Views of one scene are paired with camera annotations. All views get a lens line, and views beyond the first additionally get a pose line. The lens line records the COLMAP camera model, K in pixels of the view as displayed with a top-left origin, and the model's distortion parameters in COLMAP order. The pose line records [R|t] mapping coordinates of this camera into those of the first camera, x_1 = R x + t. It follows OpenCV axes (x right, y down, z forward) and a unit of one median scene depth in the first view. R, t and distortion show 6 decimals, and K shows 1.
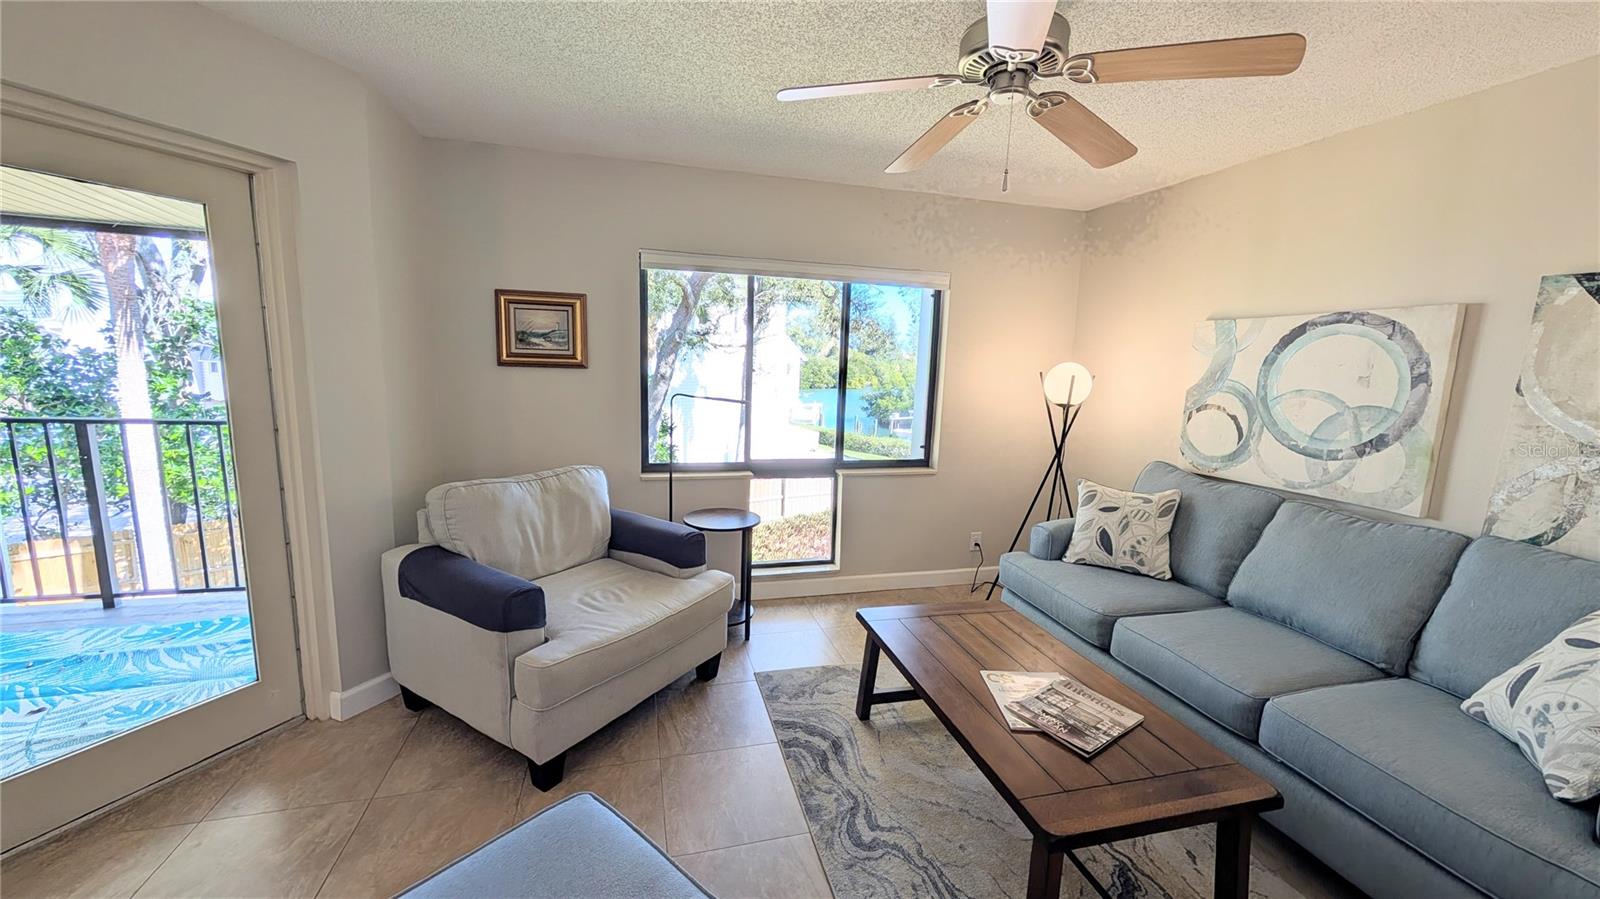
lens RADIAL K [[599.2, 0, 798.5], [0, 599.2, 455.8], [0, 0, 1]] dist [0.000822, -0.000032]
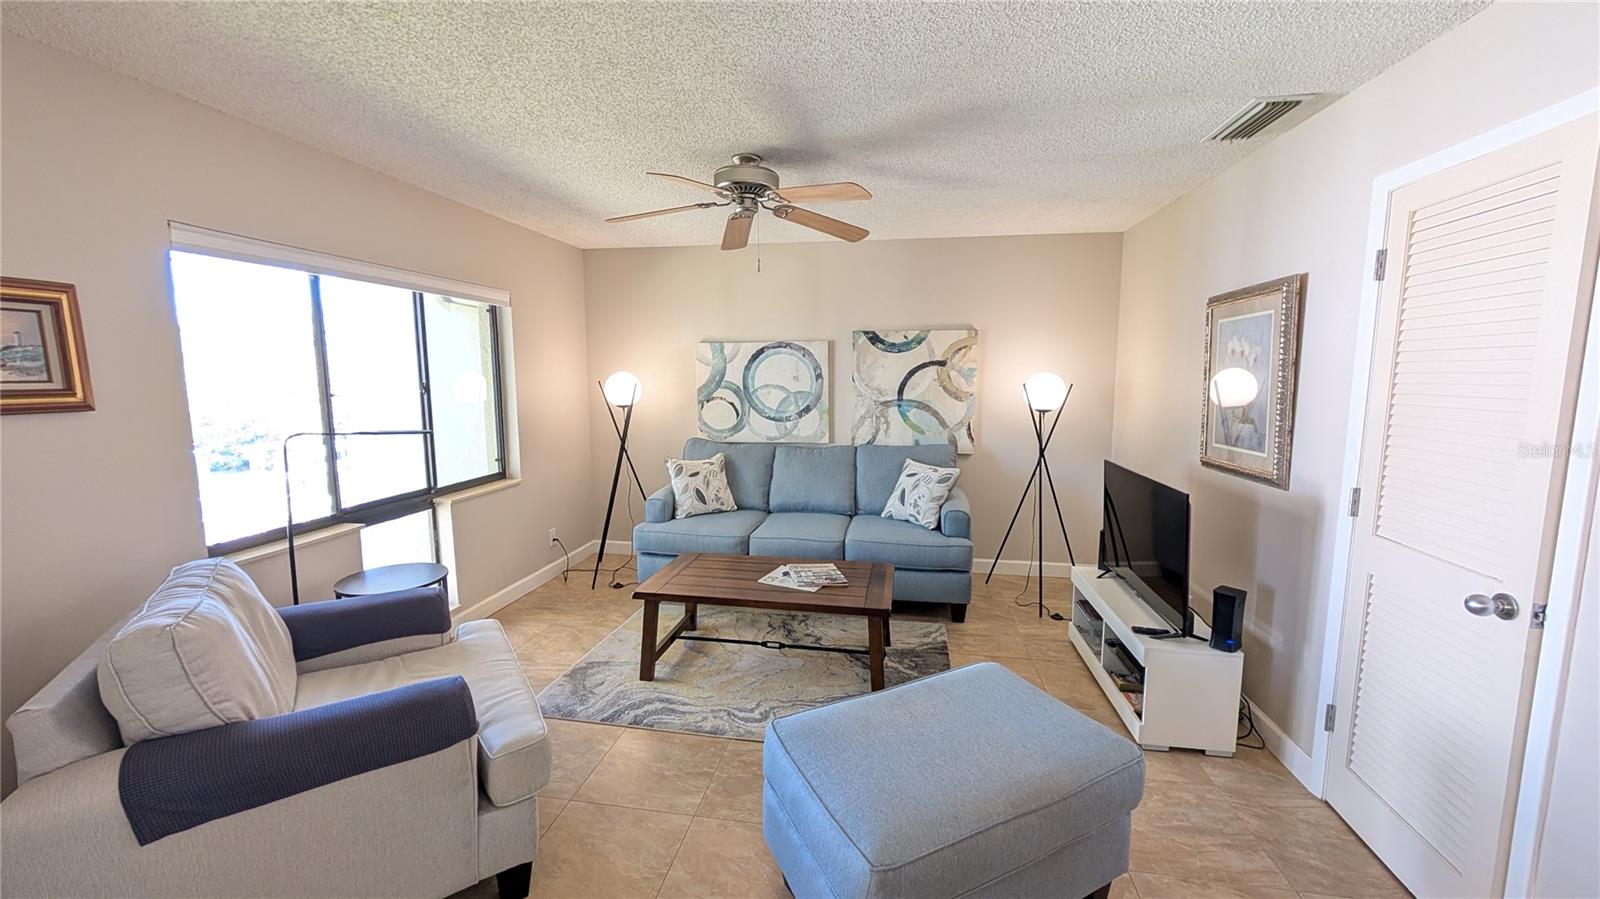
lens RADIAL K [[600.9, 0, 802.6], [0, 600.9, 443.2], [0, 0, 1]] dist [0.000313, -0.000256]
pose [[0.417832, -0.139115, 0.897810, -0.734842], [0.157202, 0.984372, 0.079367, -0.064550], [-0.894820, 0.107976, 0.433172, 0.160406]]
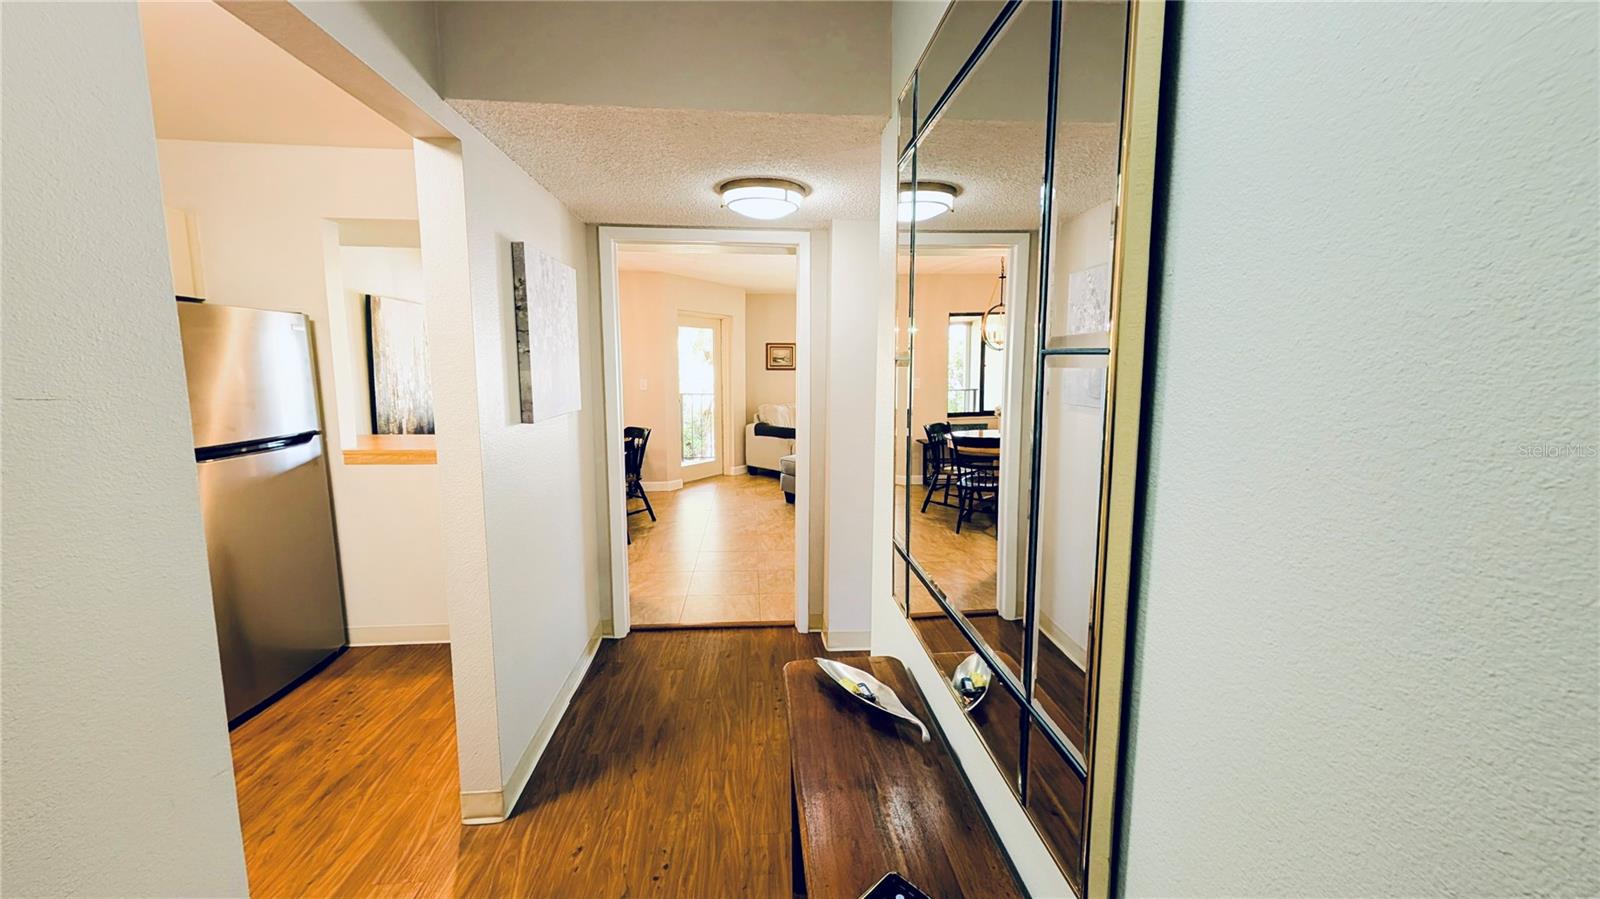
lens RADIAL K [[600.9, 0, 802.6], [0, 600.9, 443.2], [0, 0, 1]] dist [0.000313, -0.000256]
pose [[0.982073, -0.008390, -0.188312, 0.226506], [0.002286, 0.999466, -0.032607, 0.338283], [0.188485, 0.031592, 0.981568, -2.041432]]
